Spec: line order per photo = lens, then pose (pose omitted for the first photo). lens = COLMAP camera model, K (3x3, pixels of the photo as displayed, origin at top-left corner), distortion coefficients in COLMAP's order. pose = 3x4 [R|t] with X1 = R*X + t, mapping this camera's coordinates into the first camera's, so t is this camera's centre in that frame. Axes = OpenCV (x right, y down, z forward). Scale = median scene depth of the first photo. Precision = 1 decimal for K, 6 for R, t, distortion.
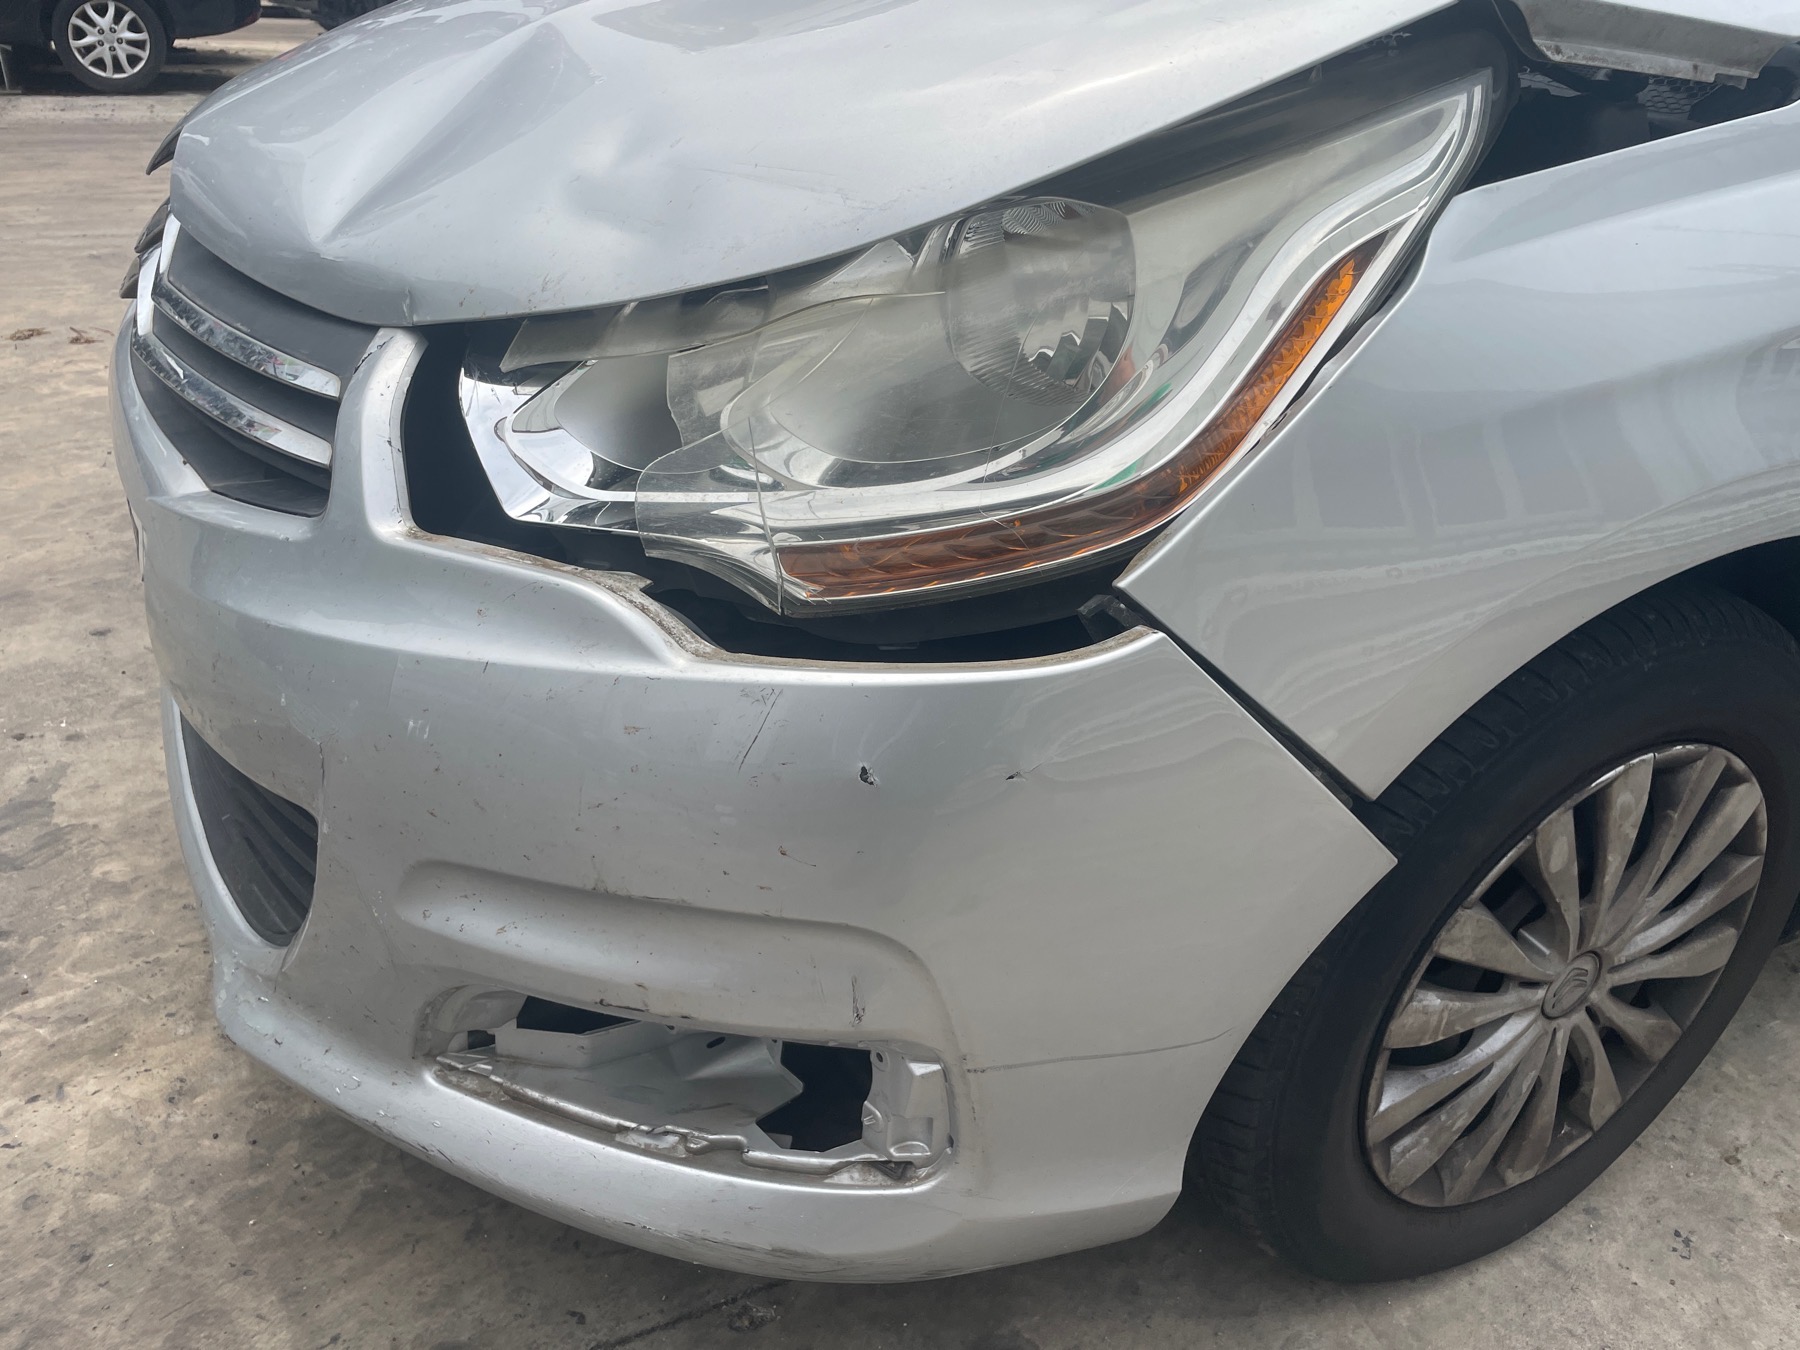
lens RADIAL K [[1363.7, 0, 904.1], [0, 1363.7, 670.6], [0, 0, 1]] dist [0.076327, -0.099809]
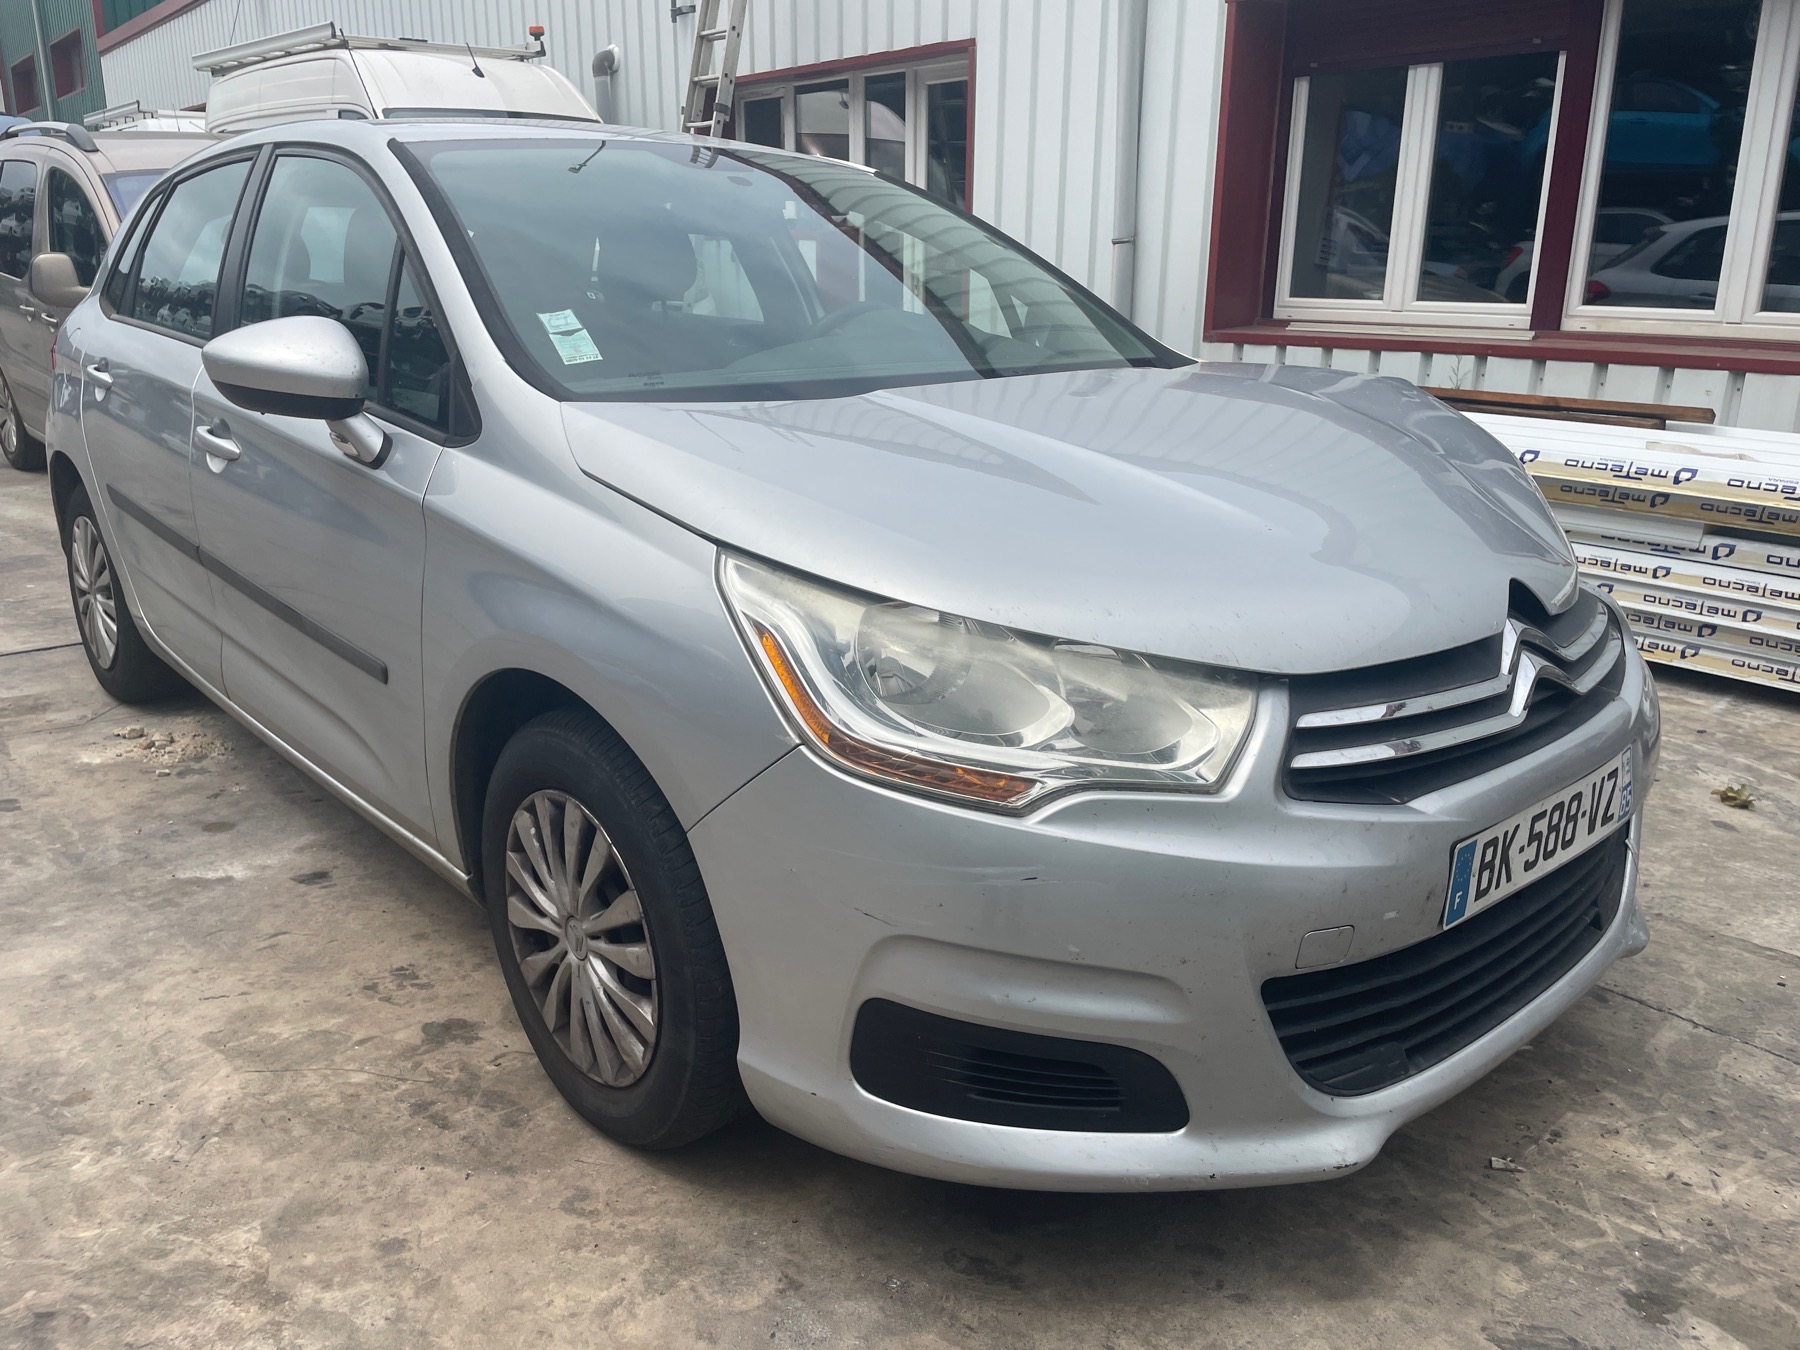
lens RADIAL K [[1363.7, 0, 893.4], [0, 1363.7, 675.2], [0, 0, 1]] dist [0.076327, -0.099809]
pose [[-0.239038, -0.329069, 0.913550, -1.881384], [0.425017, 0.810455, 0.403143, -1.275892], [-0.873053, 0.484641, -0.053869, 1.833193]]
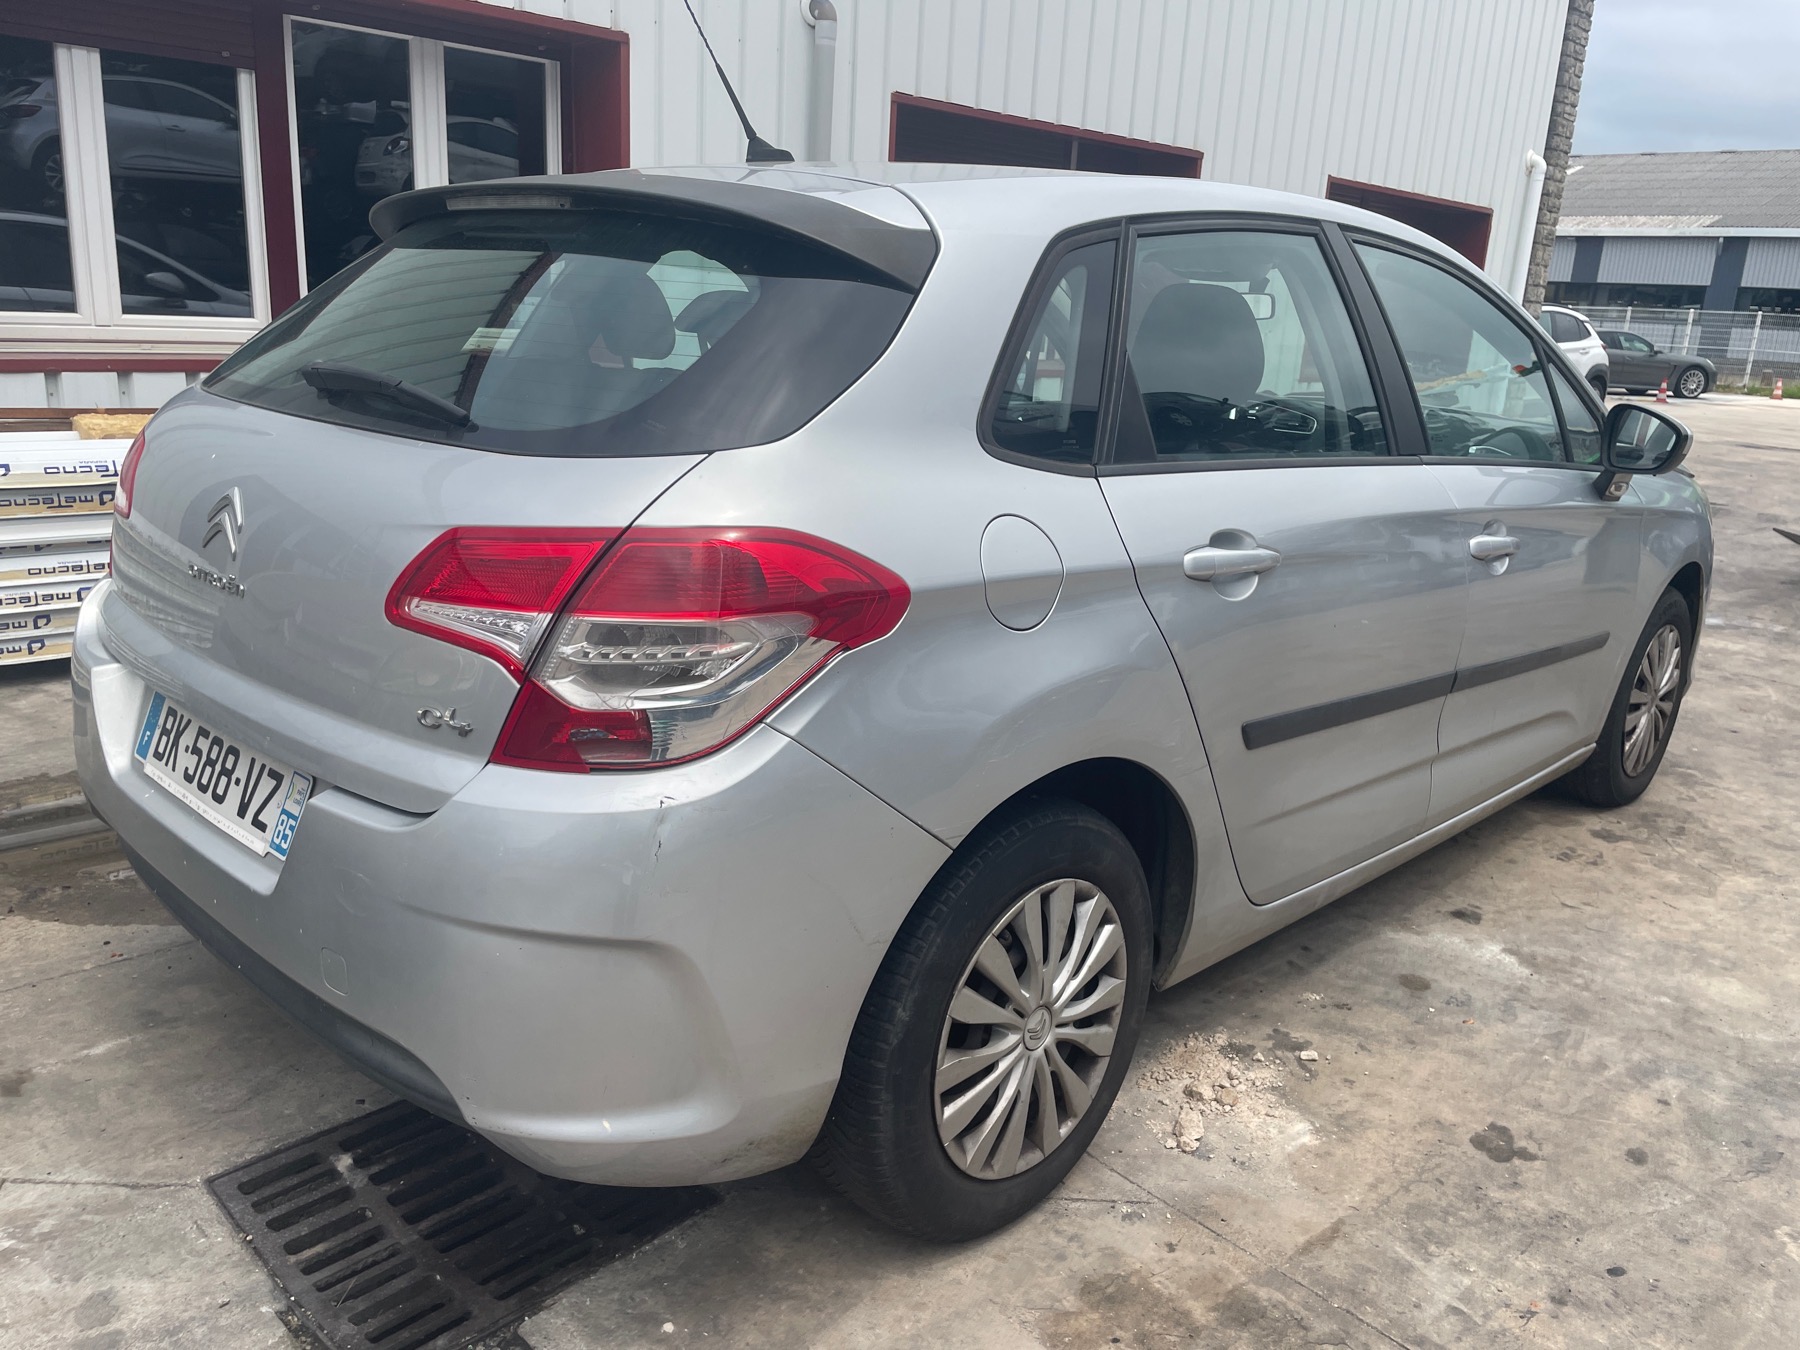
lens RADIAL K [[1363.7, 0, 915.8], [0, 1363.7, 674.7], [0, 0, 1]] dist [0.076327, -0.099809]
pose [[-0.943505, -0.006050, -0.331304, 2.636174], [-0.227614, 0.738455, 0.634726, -2.294876], [0.240813, 0.674276, -0.698113, 4.203988]]
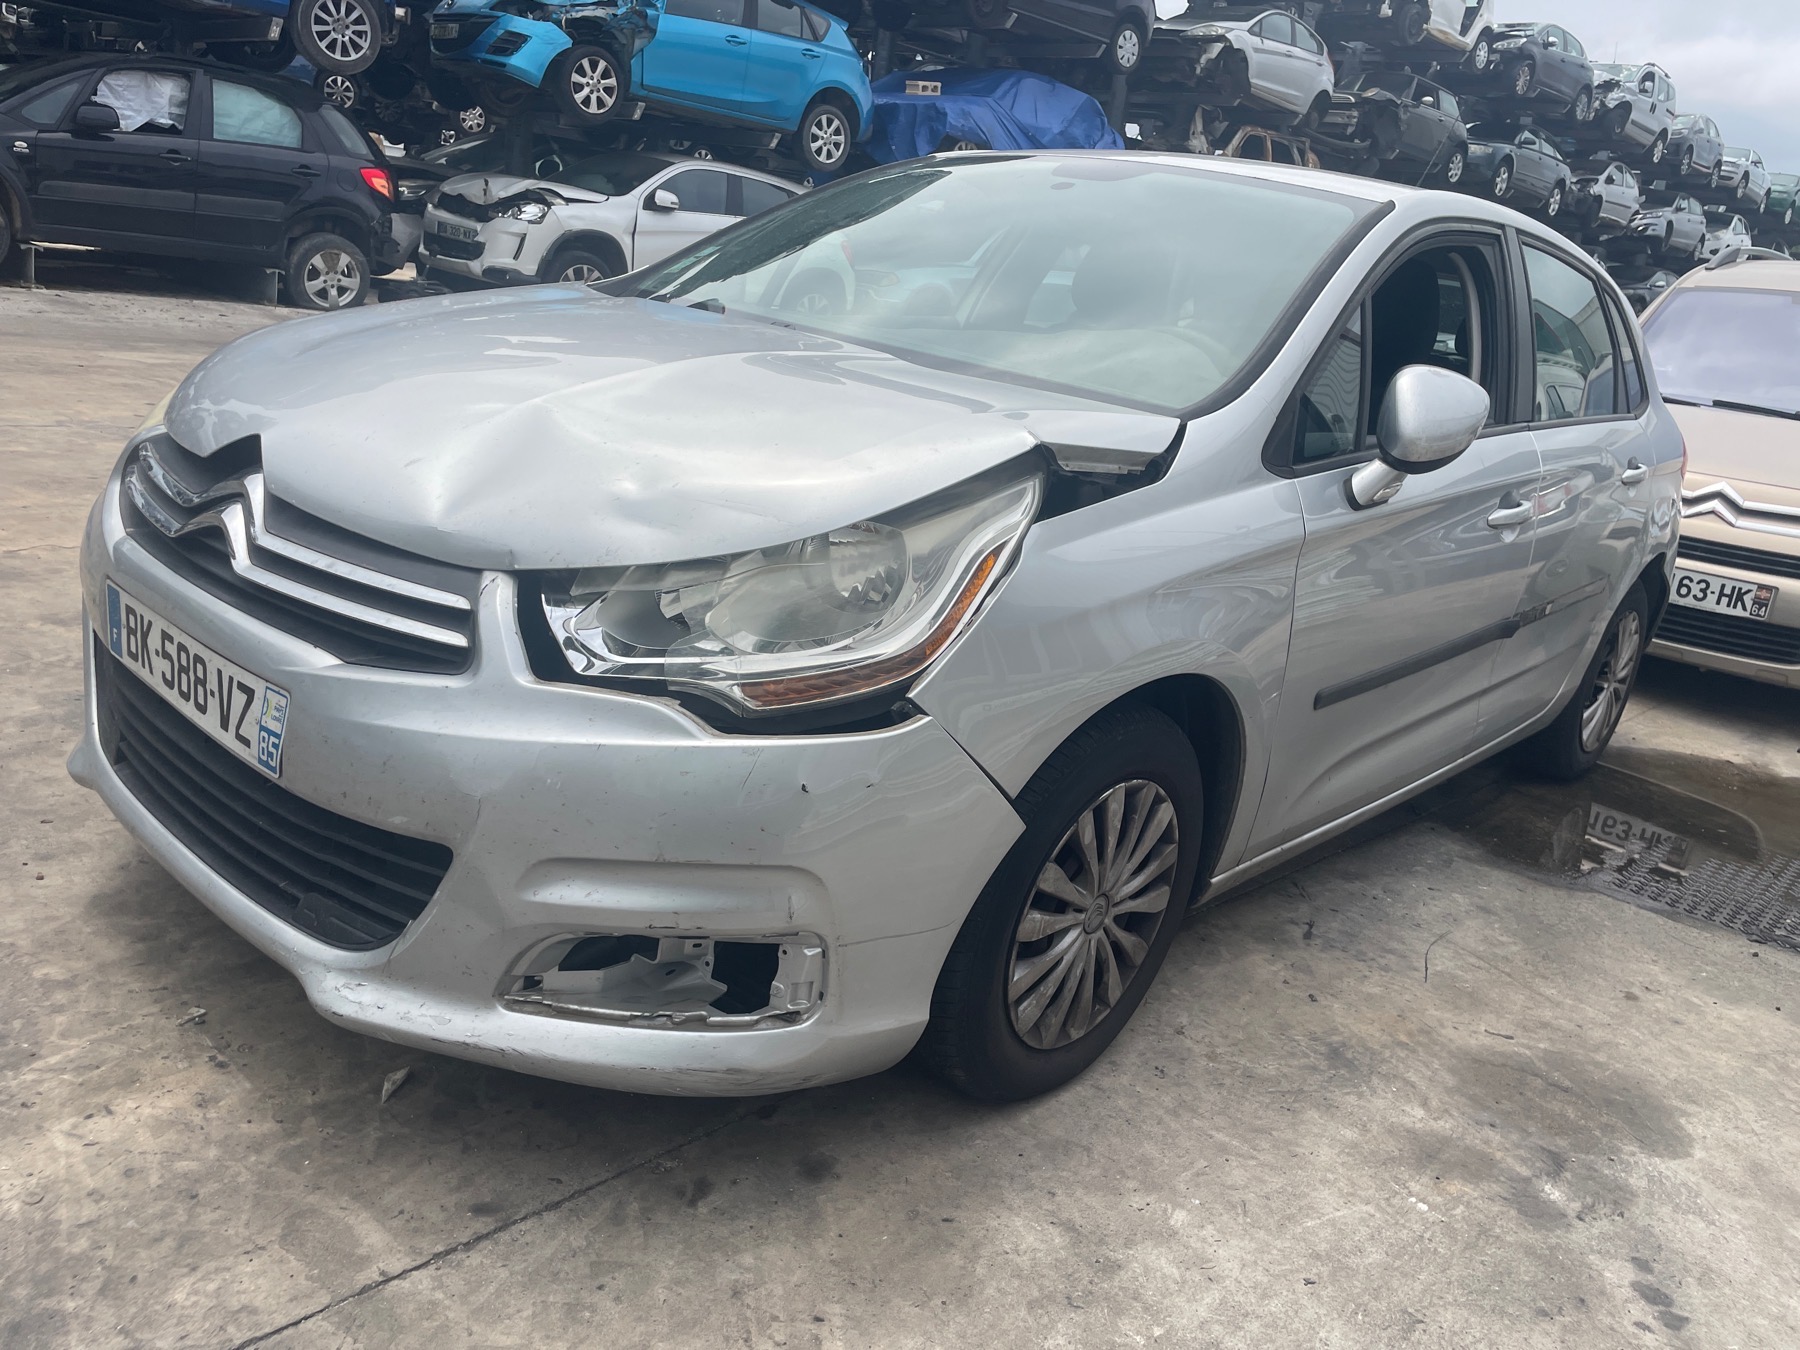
lens RADIAL K [[1363.7, 0, 906.8], [0, 1363.7, 664.9], [0, 0, 1]] dist [0.076327, -0.099809]
pose [[0.934275, -0.011229, 0.356378, -0.425553], [0.061589, 0.989562, -0.130282, 0.117142], [-0.351195, 0.143668, 0.925214, -0.696694]]
